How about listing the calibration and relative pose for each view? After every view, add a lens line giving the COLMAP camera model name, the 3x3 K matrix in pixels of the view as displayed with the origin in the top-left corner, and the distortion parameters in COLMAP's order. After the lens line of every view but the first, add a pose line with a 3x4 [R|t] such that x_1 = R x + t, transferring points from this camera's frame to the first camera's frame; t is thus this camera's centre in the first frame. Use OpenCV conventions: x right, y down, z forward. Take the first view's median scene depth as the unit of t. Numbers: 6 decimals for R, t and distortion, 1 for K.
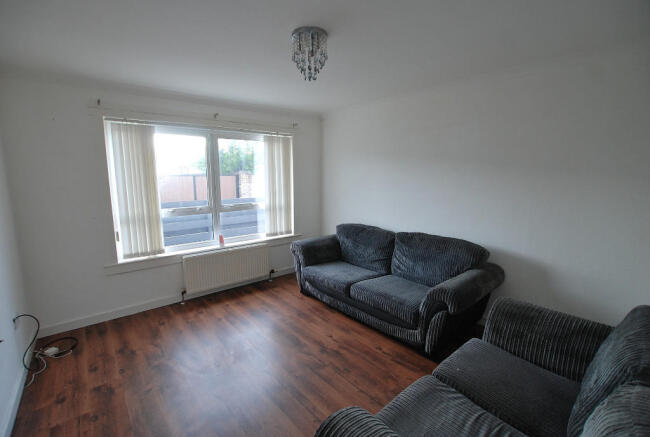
lens RADIAL K [[292.1, 0, 320.7], [0, 292.1, 217.9], [0, 0, 1]] dist [-0.022248, 0.000065]
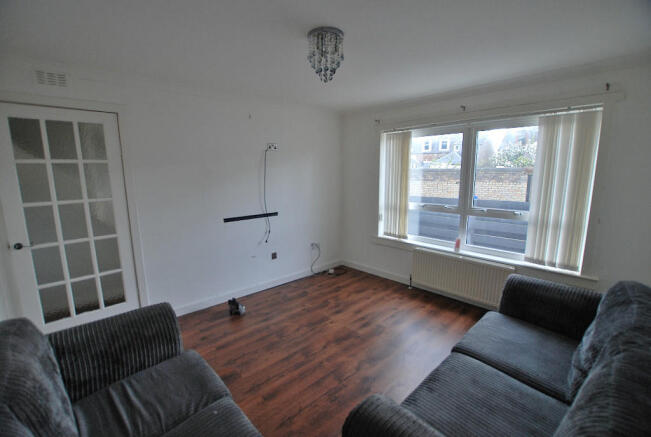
lens RADIAL K [[292.5, 0, 321.2], [0, 292.5, 217.9], [0, 0, 1]] dist [-0.022248, 0.000065]
pose [[0.042239, 0.161787, -0.985921, 0.615321], [-0.137599, 0.978341, 0.154648, -0.102477], [0.989587, 0.129129, 0.063586, 0.590354]]
